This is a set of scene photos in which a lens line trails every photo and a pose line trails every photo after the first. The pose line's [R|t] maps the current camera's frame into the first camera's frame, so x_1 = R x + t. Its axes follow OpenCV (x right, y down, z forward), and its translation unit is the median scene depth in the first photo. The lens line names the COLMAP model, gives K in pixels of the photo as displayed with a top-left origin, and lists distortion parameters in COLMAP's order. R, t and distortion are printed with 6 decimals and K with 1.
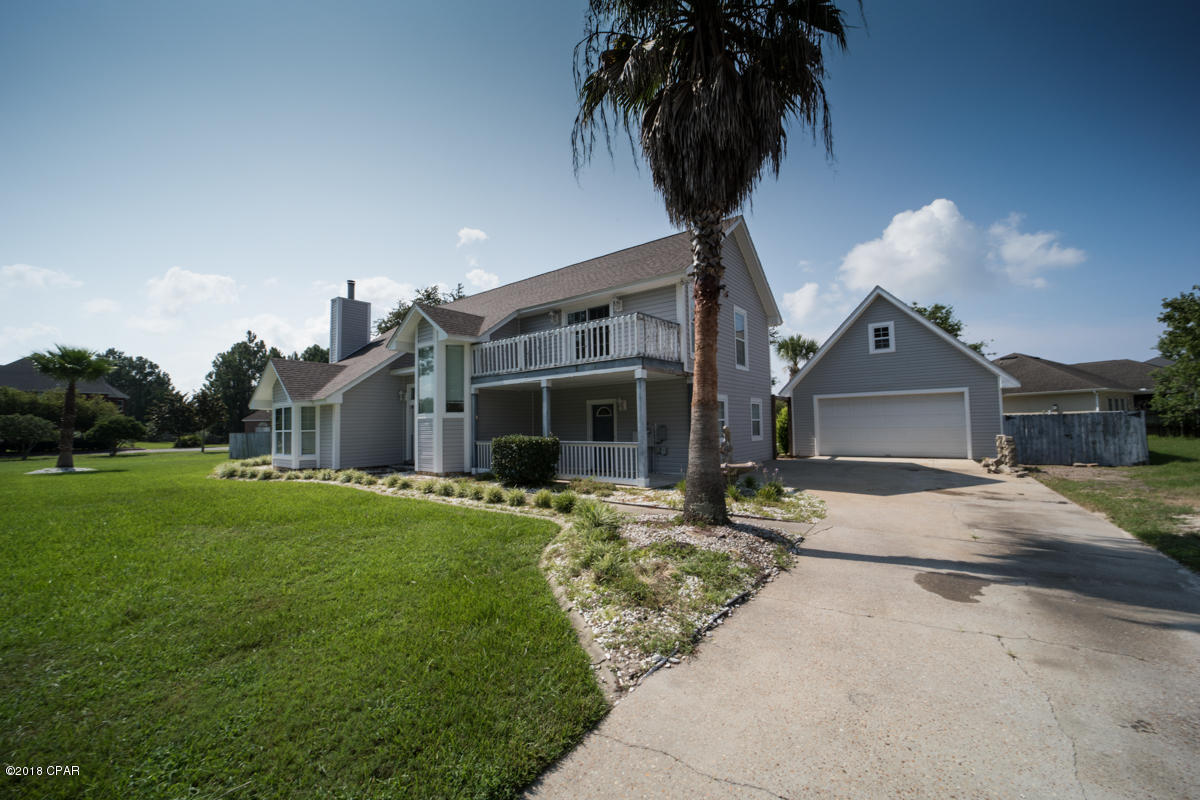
lens RADIAL K [[464.8, 0, 597.3], [0, 464.8, 404.5], [0, 0, 1]] dist [-0.036711, 0.007790]
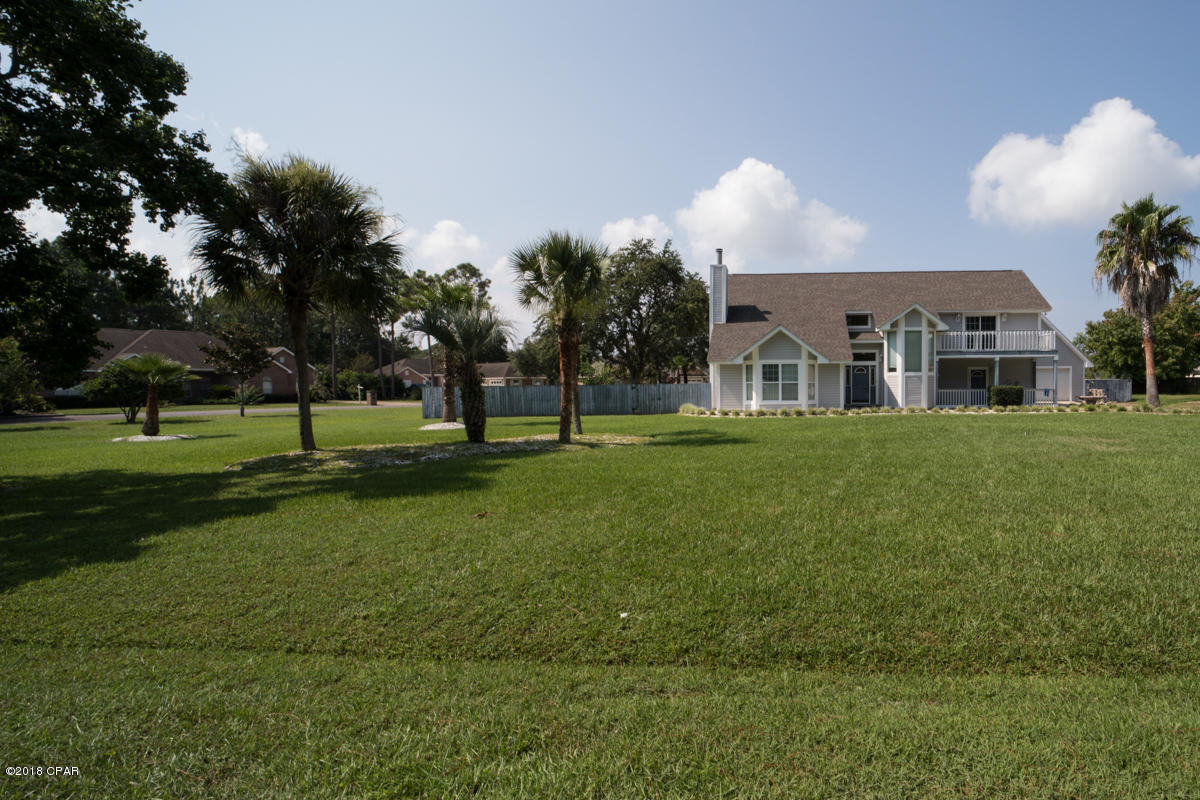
lens RADIAL K [[596.2, 0, 732.9], [0, 596.2, 401.1], [0, 0, 1]] dist [-0.037934, -0.000112]
pose [[0.829274, -0.002003, 0.558838, -2.070796], [-0.034289, 0.997927, 0.054459, 0.029111], [-0.557789, -0.064323, 0.827487, -0.375244]]
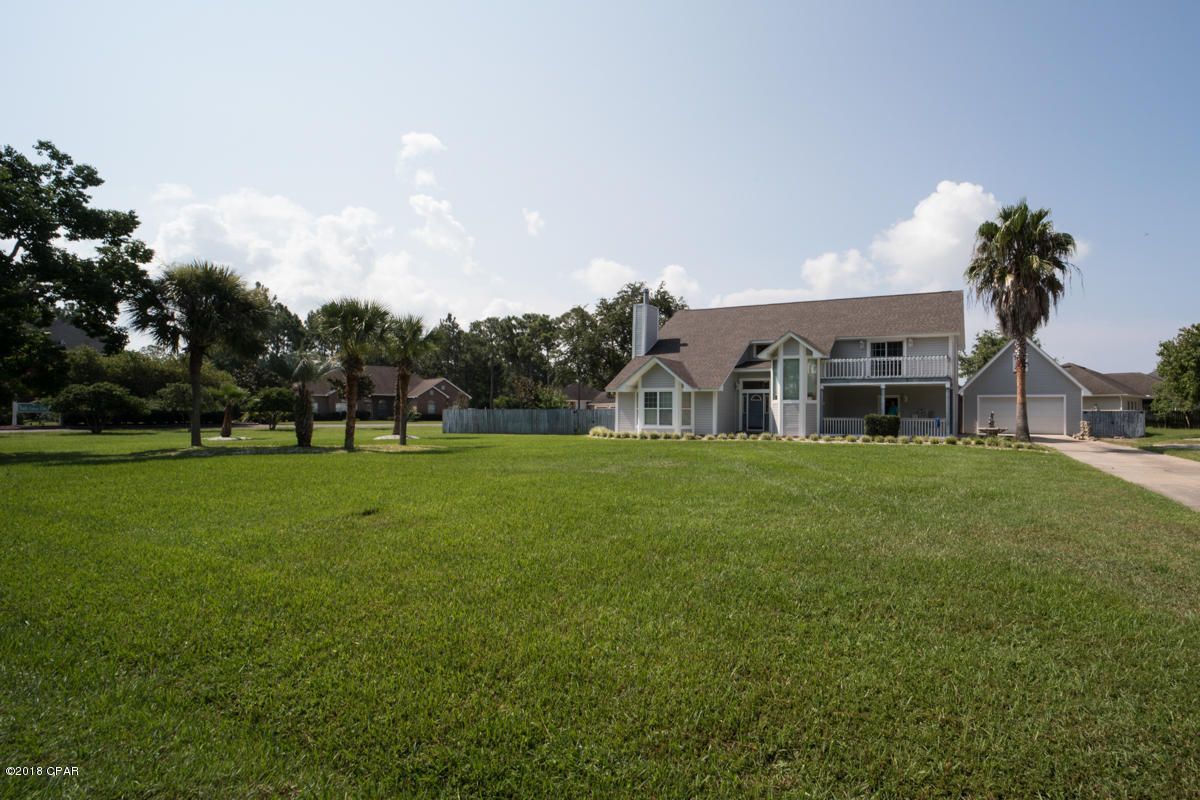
lens RADIAL K [[578.1, 0, 719.0], [0, 578.1, 405.0], [0, 0, 1]] dist [-0.040730, -0.000188]
pose [[0.973203, 0.028990, 0.228114, -1.088099], [-0.036118, 0.998979, 0.027132, -0.008939], [-0.227094, -0.034644, 0.973256, -0.924209]]
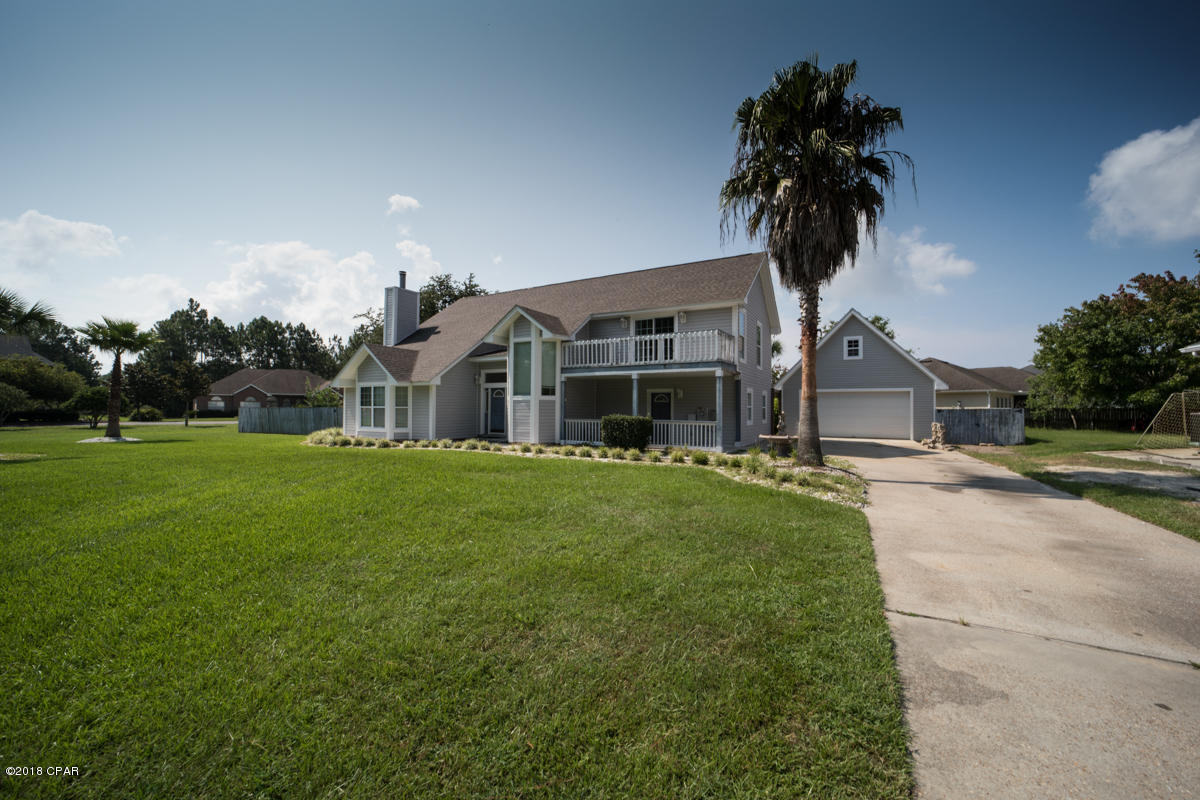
lens RADIAL K [[464.8, 0, 598.1], [0, 464.8, 403.2], [0, 0, 1]] dist [-0.036711, 0.007790]
pose [[0.990063, 0.026335, 0.138138, -0.343280], [-0.030882, 0.999046, 0.030874, -0.005197], [-0.137193, -0.034834, 0.989932, -0.260121]]
